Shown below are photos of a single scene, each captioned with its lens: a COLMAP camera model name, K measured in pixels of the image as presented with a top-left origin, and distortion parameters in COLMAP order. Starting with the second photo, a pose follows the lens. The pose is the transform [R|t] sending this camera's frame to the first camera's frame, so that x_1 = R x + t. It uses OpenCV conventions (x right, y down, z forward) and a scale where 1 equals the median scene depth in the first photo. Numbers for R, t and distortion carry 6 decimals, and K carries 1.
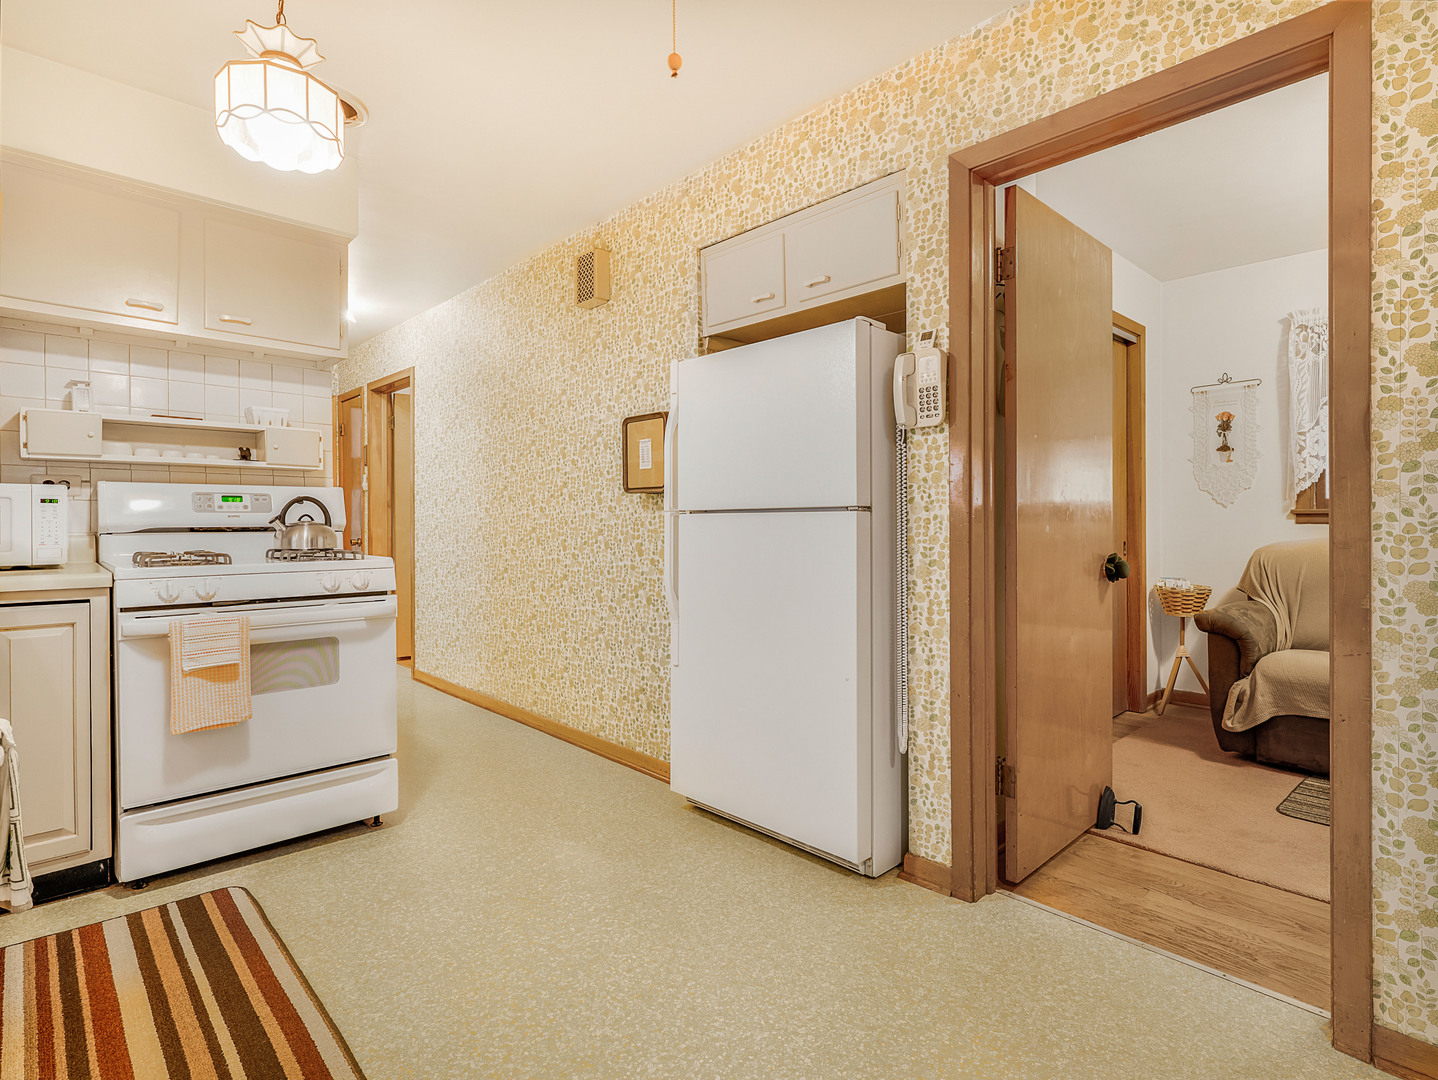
lens RADIAL K [[745.0, 0, 710.0], [0, 745.0, 536.8], [0, 0, 1]] dist [0.011074, -0.001051]
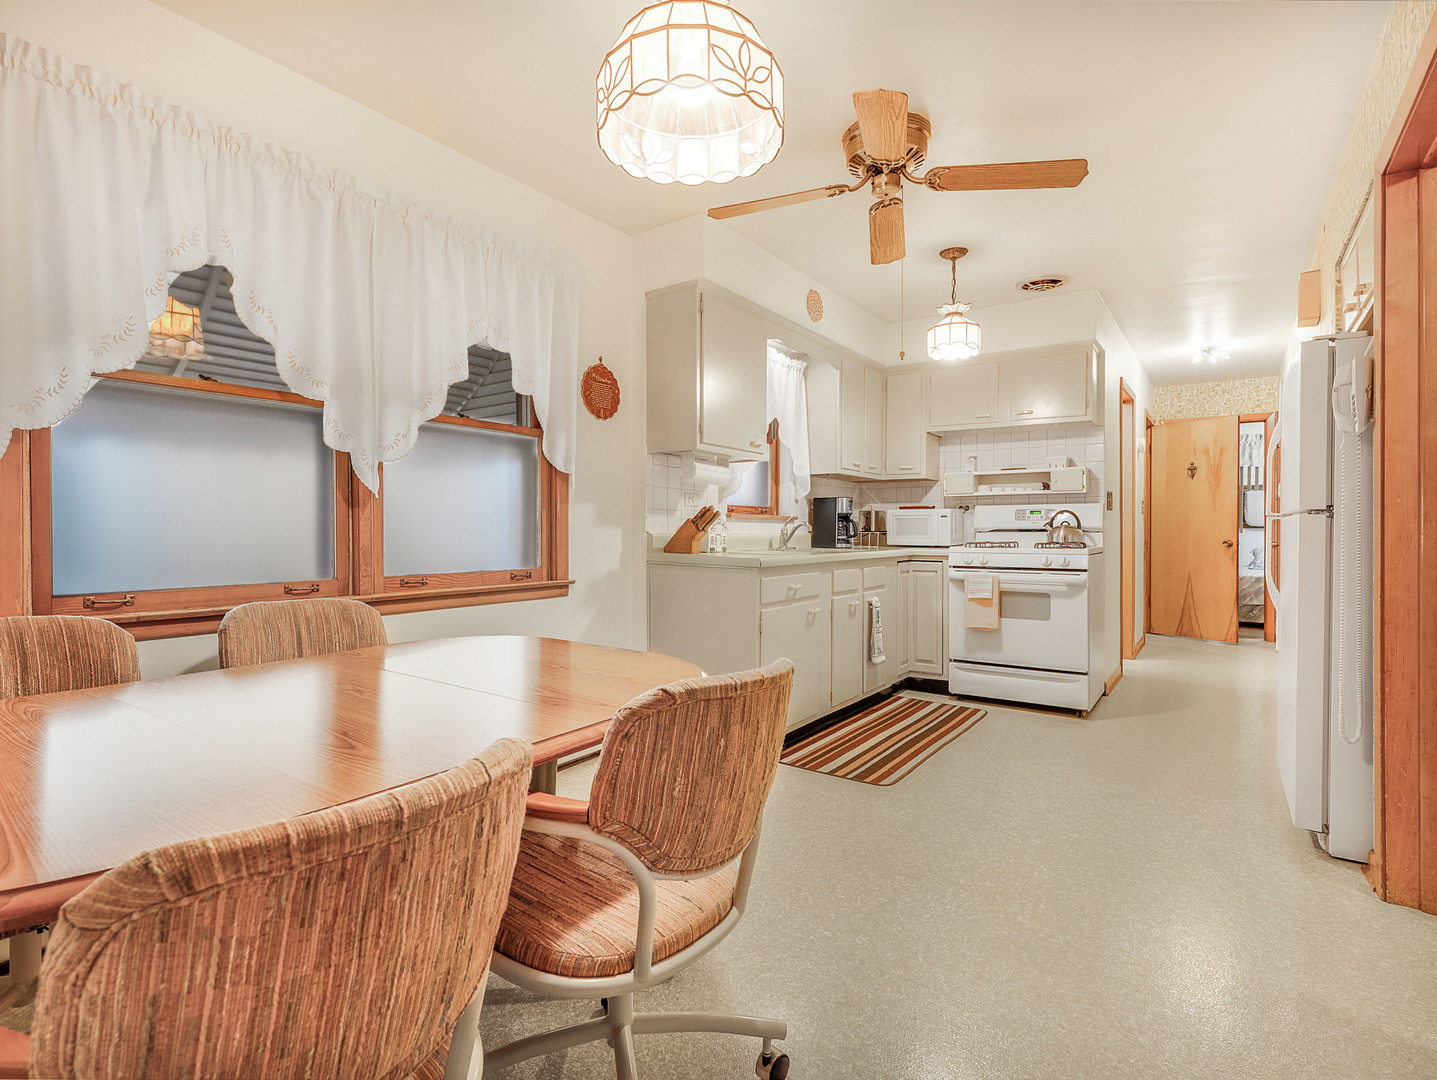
lens RADIAL K [[744.5, 0, 713.8], [0, 744.5, 531.1], [0, 0, 1]] dist [0.011074, -0.001051]
pose [[0.197054, 0.004292, -0.980383, 1.008759], [-0.013660, 0.999905, 0.001632, 0.000001], [0.980297, 0.013070, 0.197094, -0.085316]]
